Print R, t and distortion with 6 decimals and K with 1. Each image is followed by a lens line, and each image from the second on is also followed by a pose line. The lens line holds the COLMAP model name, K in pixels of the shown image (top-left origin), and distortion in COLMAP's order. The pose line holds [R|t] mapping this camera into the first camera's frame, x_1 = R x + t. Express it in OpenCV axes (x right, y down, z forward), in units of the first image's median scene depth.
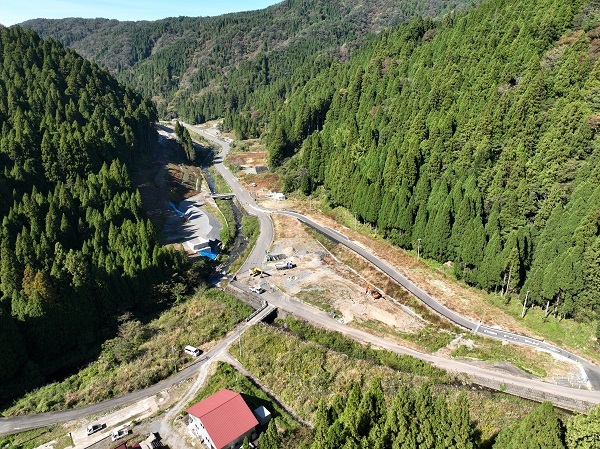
lens RADIAL K [[421.4, 0, 302.4], [0, 421.4, 221.4], [0, 0, 1]] dist [-0.007581, 0.023499]
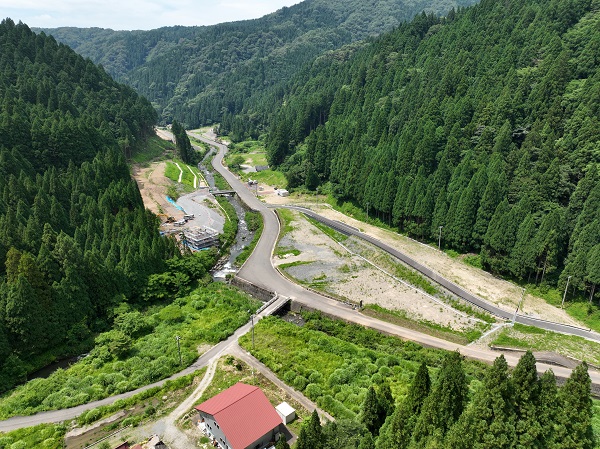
lens RADIAL K [[421.4, 0, 302.4], [0, 421.4, 221.4], [0, 0, 1]] dist [-0.007581, 0.023499]
pose [[0.999886, -0.003544, 0.014710, -0.028755], [0.003952, 0.999605, -0.027811, 0.039004], [-0.014605, 0.027866, 0.999505, 0.055747]]
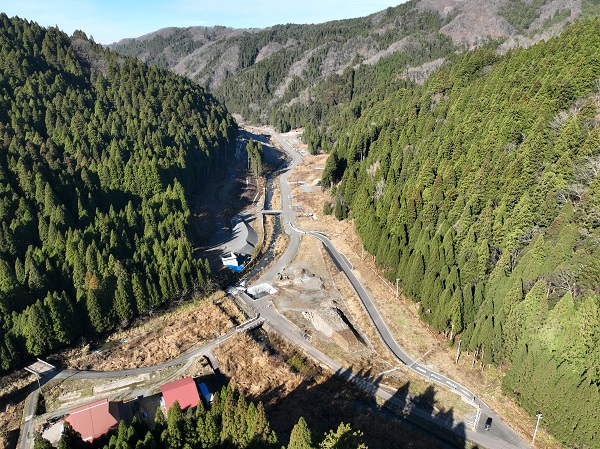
lens RADIAL K [[421.4, 0, 302.4], [0, 421.4, 221.4], [0, 0, 1]] dist [-0.007581, 0.023499]
pose [[0.969616, 0.094283, -0.225734, 0.190421], [-0.092883, 0.995535, 0.016838, -0.076858], [0.226314, 0.004640, 0.974043, -0.128366]]
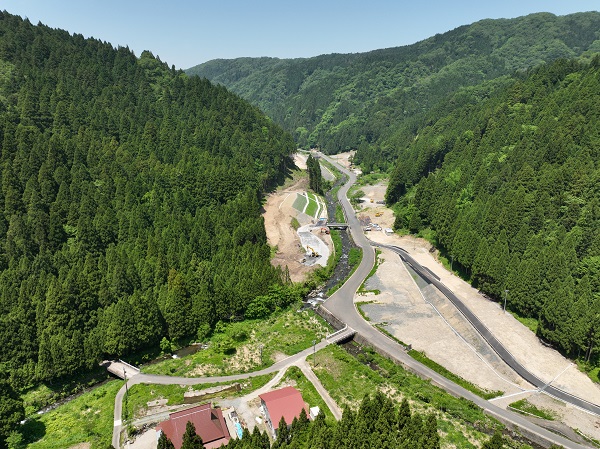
lens RADIAL K [[421.4, 0, 302.4], [0, 421.4, 221.4], [0, 0, 1]] dist [-0.007581, 0.023499]
pose [[0.945764, 0.095316, -0.310557, 0.080666], [-0.114325, 0.992488, -0.043550, -0.016717], [0.304073, 0.076693, 0.949557, -0.092571]]
